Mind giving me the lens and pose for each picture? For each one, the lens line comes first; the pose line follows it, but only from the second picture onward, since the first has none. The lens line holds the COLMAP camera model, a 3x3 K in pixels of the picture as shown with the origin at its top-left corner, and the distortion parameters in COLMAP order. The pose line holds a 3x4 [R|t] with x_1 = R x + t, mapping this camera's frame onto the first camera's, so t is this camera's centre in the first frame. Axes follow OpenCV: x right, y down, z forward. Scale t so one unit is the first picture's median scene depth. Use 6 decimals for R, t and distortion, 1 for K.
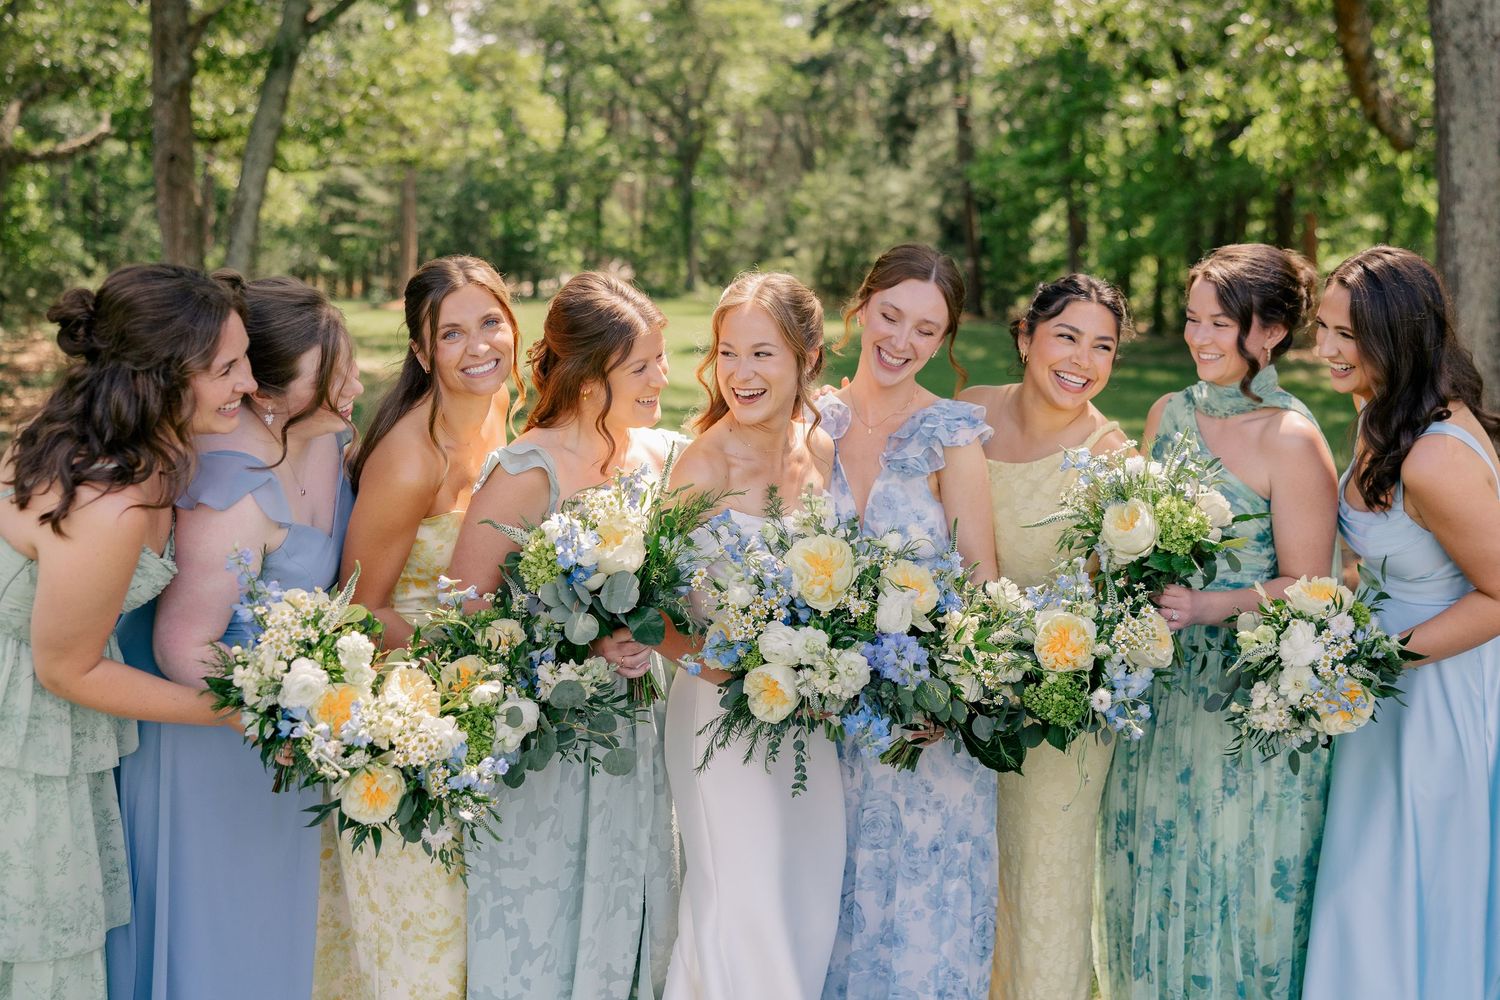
lens RADIAL K [[1843.2, 0, 750.9], [0, 1843.2, 411.7], [0, 0, 1]] dist [-0.007789, -0.022299]
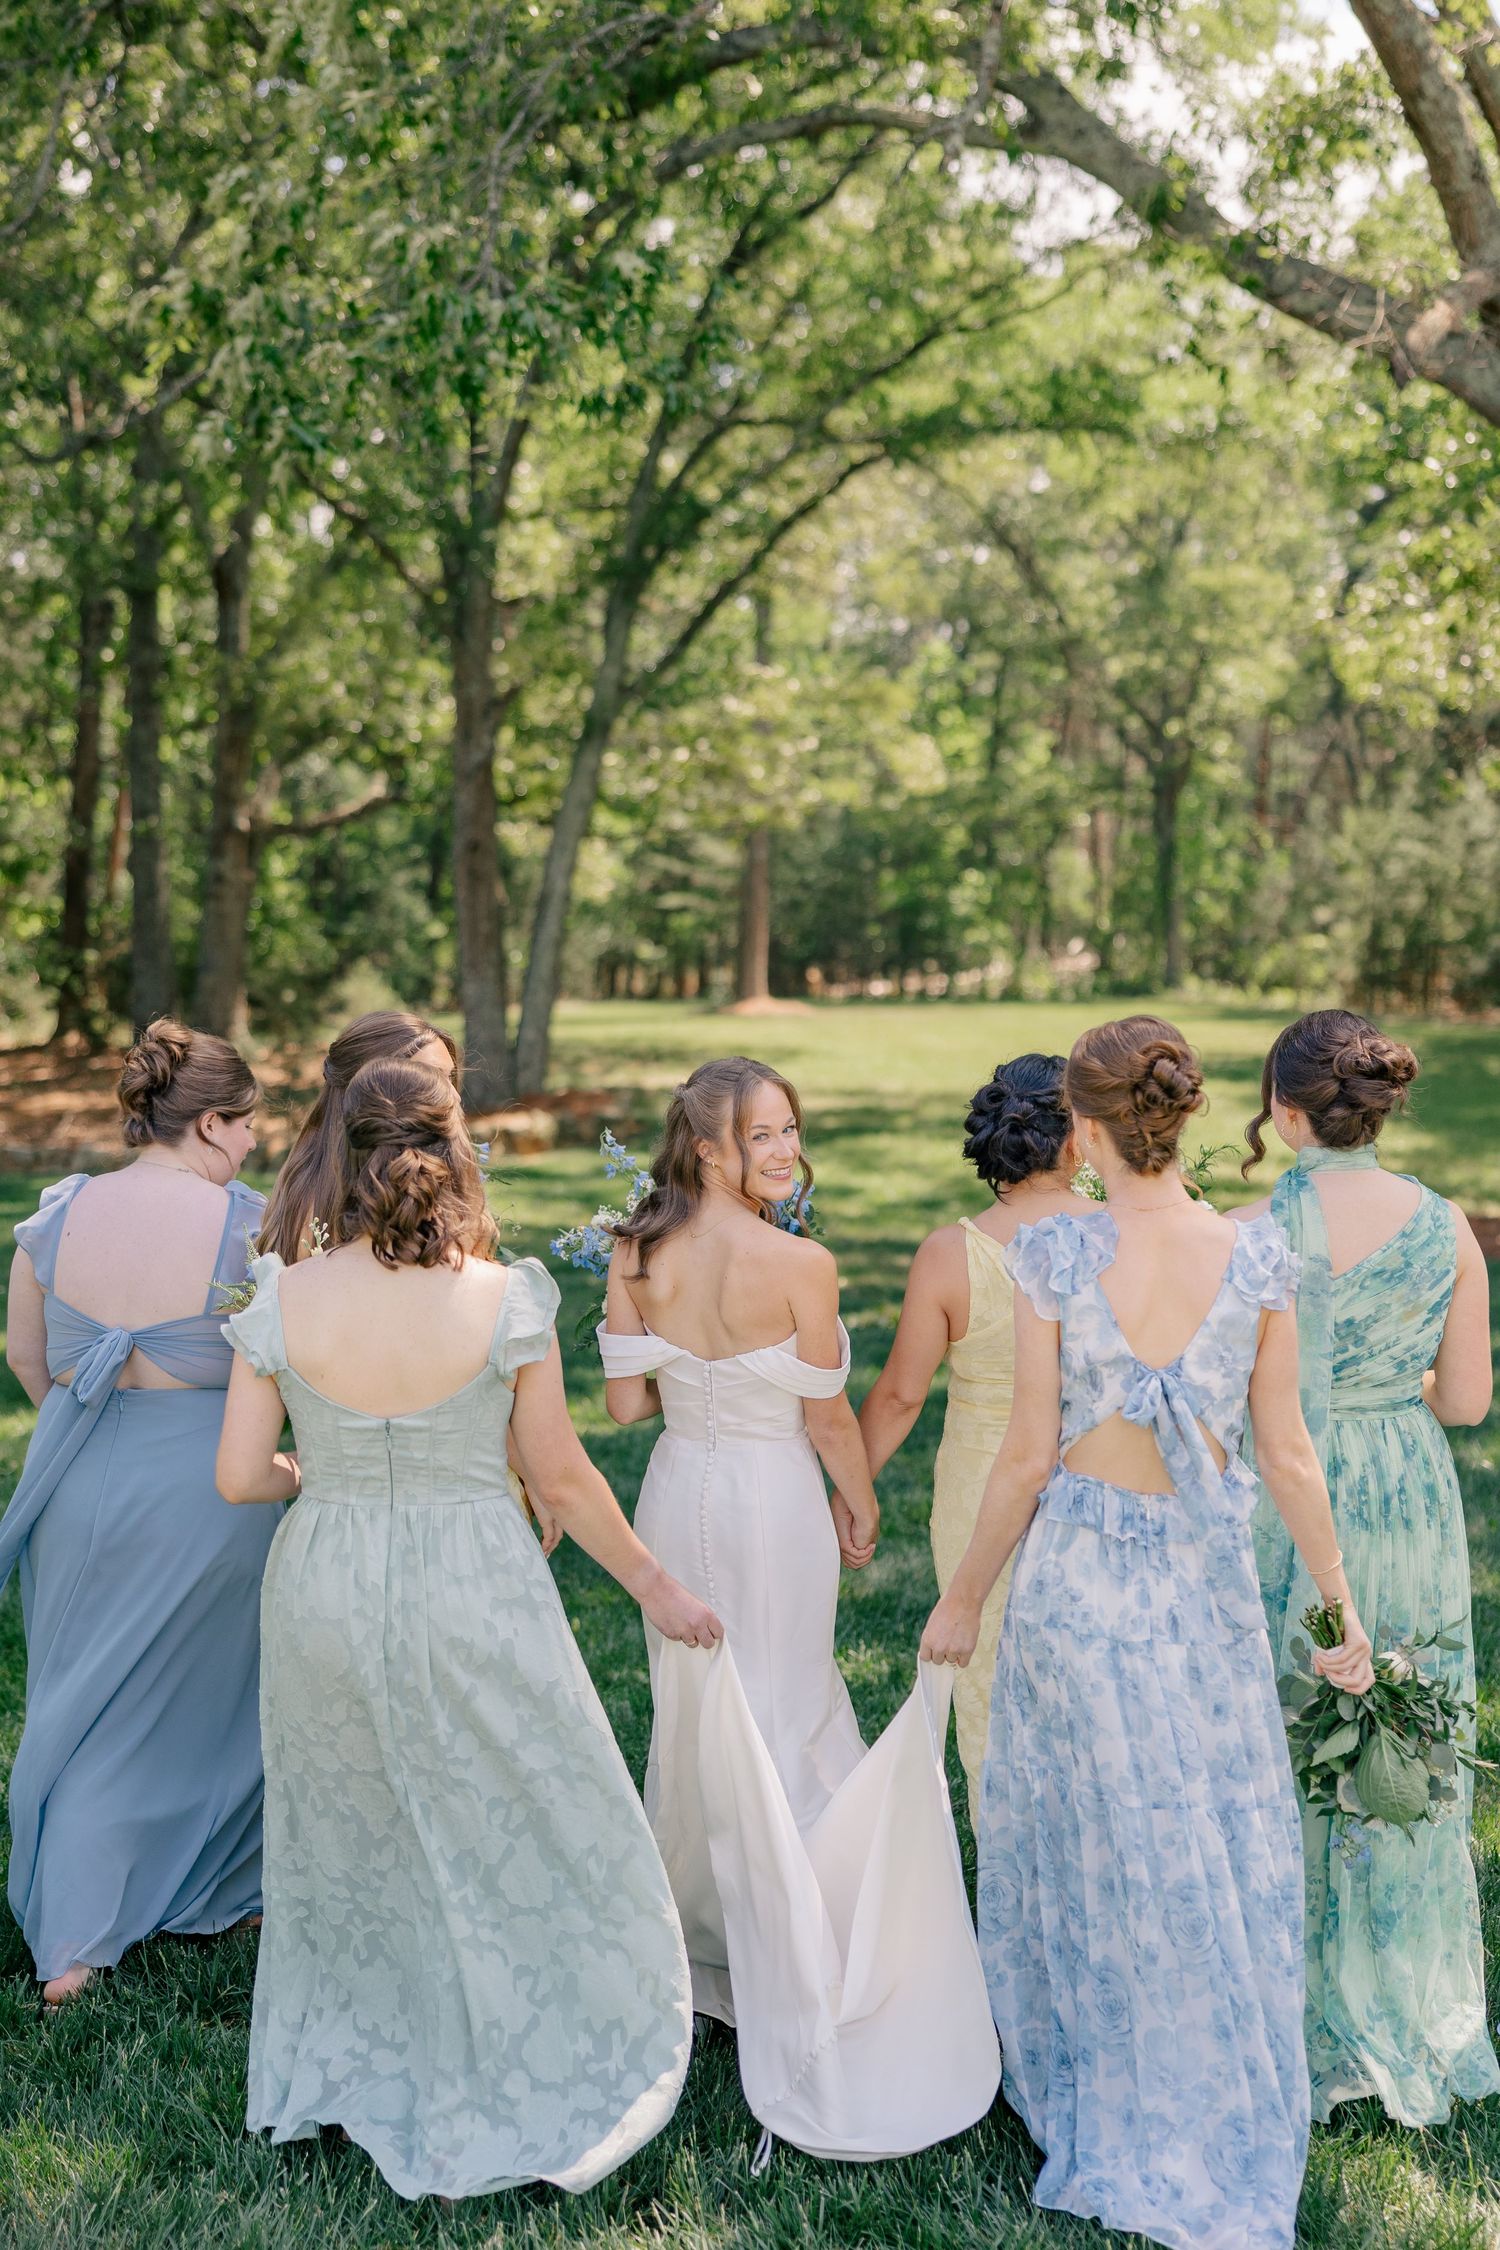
lens RADIAL K [[3331.6, 0, 865.4], [0, 3331.6, 1123.2], [0, 0, 1]] dist [0.026913, 0.017090]
pose [[0.986705, 0.001807, -0.162512, 0.058080], [-0.005679, 0.999711, -0.023367, 0.015131], [0.162423, 0.023979, 0.986430, -0.238851]]
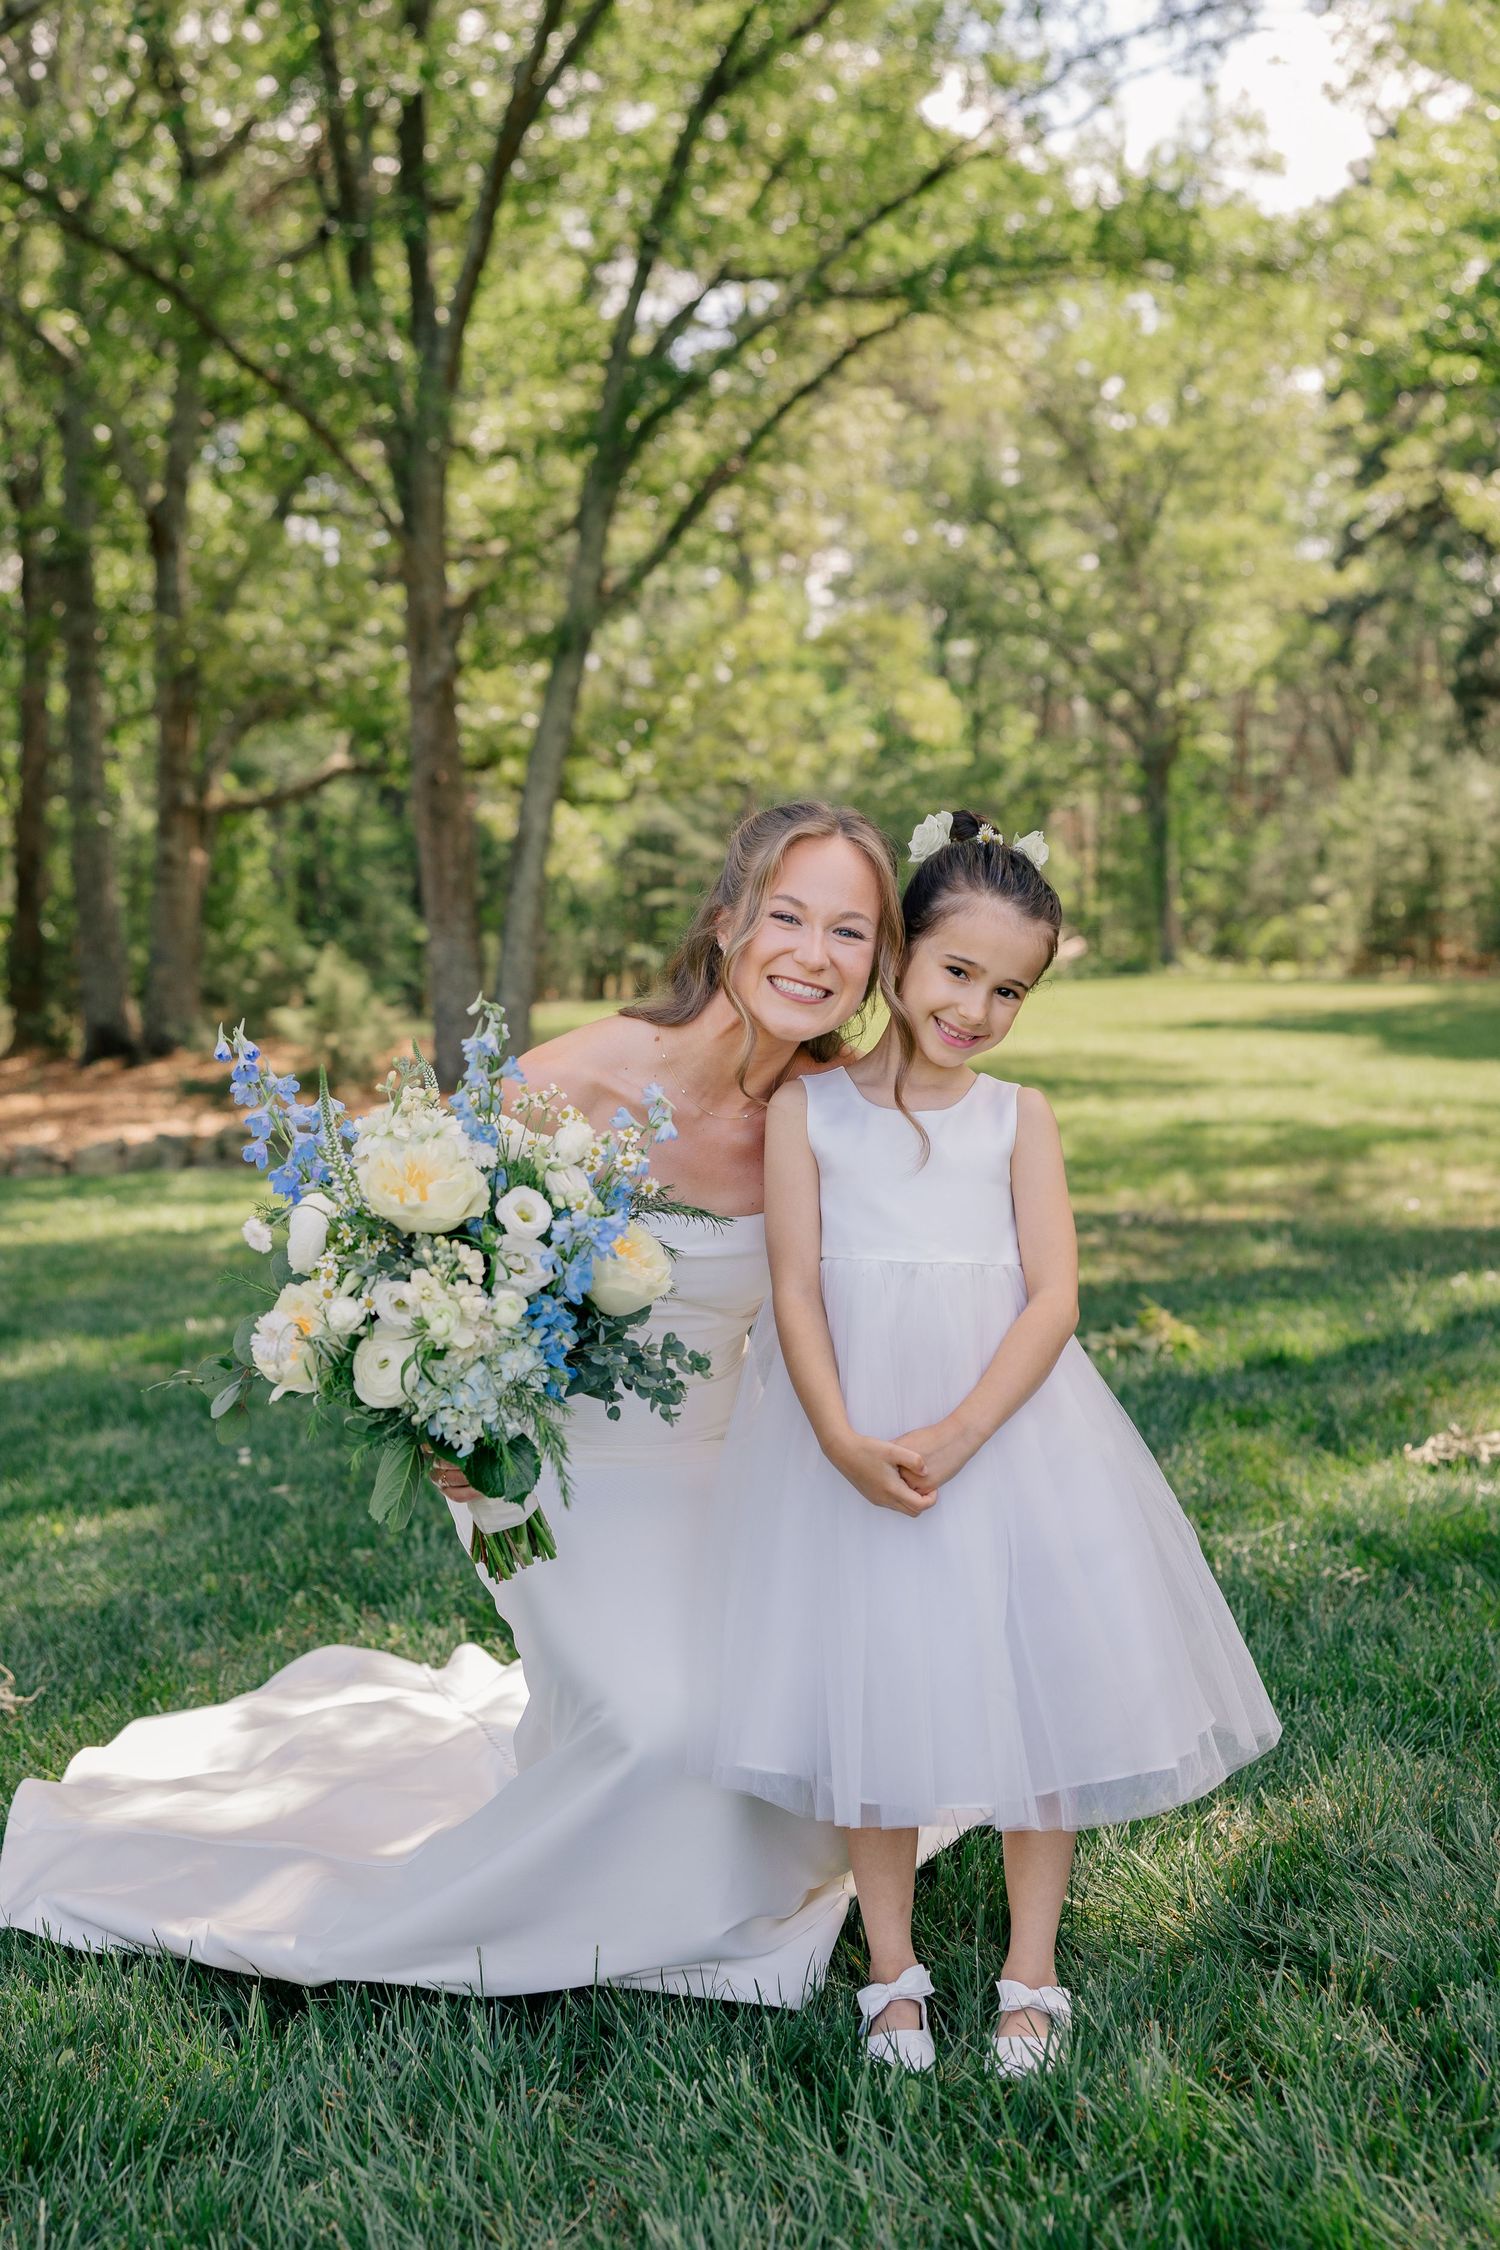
lens RADIAL K [[2919.1, 0, 750.0], [0, 2919.1, 1125.0], [0, 0, 1]] dist [-0.003860, 0.010391]
pose [[0.981443, -0.037510, -0.188051, 0.014761], [0.032845, 0.999072, -0.027864, 0.017858], [0.188922, 0.021170, 0.981764, -0.066419]]
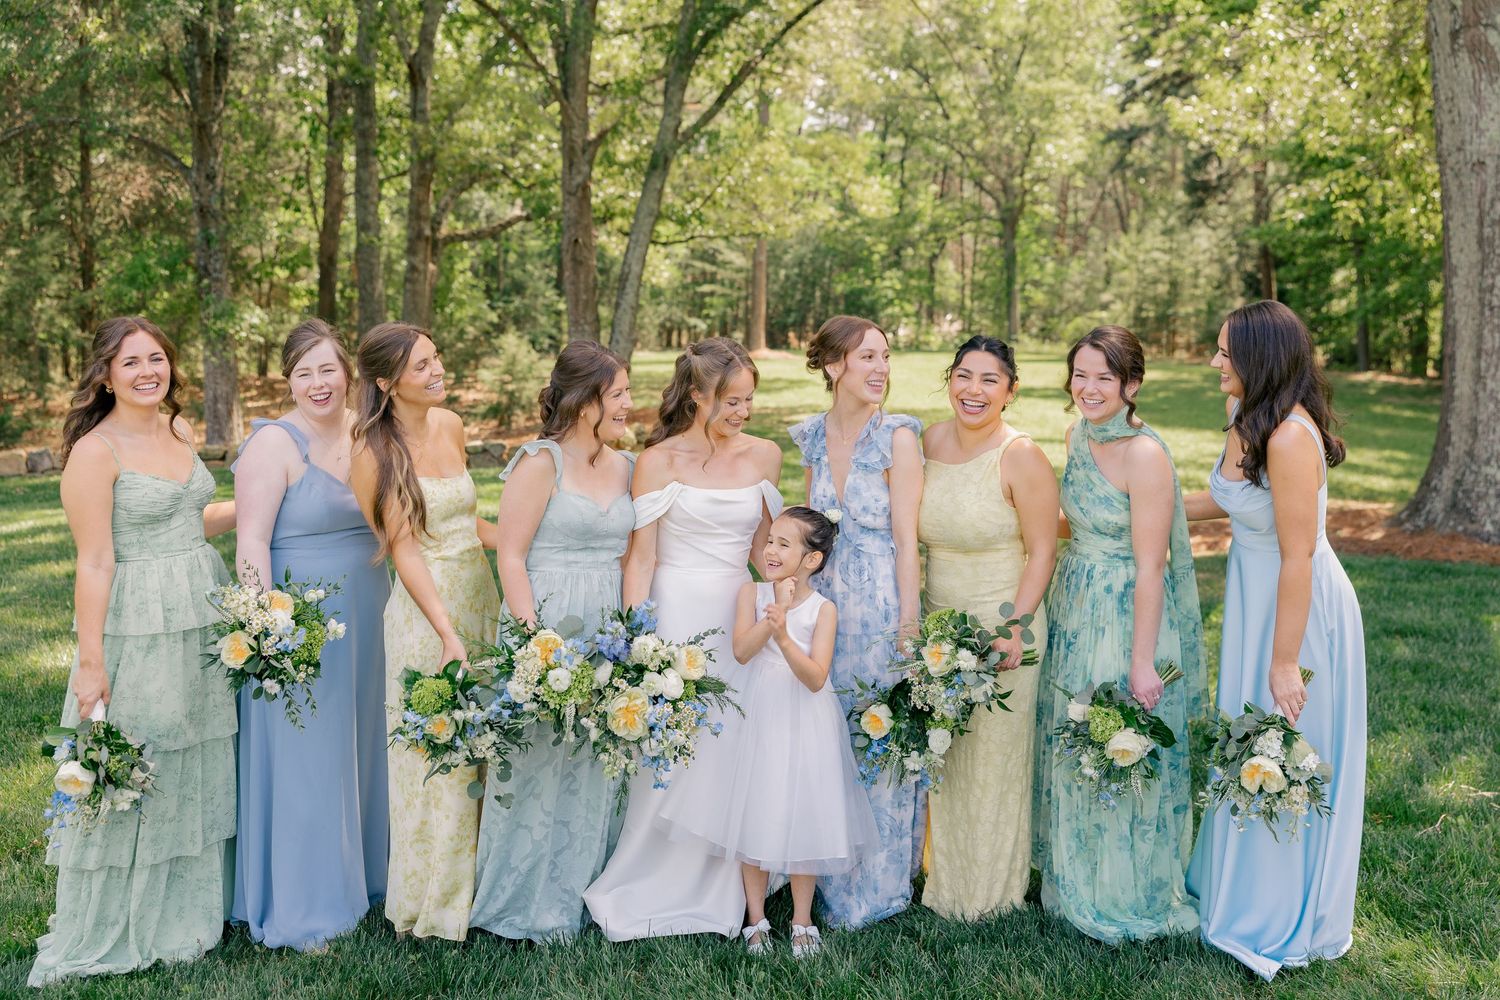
lens RADIAL K [[1823.3, 0, 789.8], [0, 1823.3, 504.0], [0, 0, 1]] dist [-0.015060, -0.025918]
pose [[0.985229, 0.011060, -0.170884, 0.024276], [-0.007102, 0.999693, 0.023756, 0.007304], [0.171094, -0.022192, 0.985005, -0.105584]]
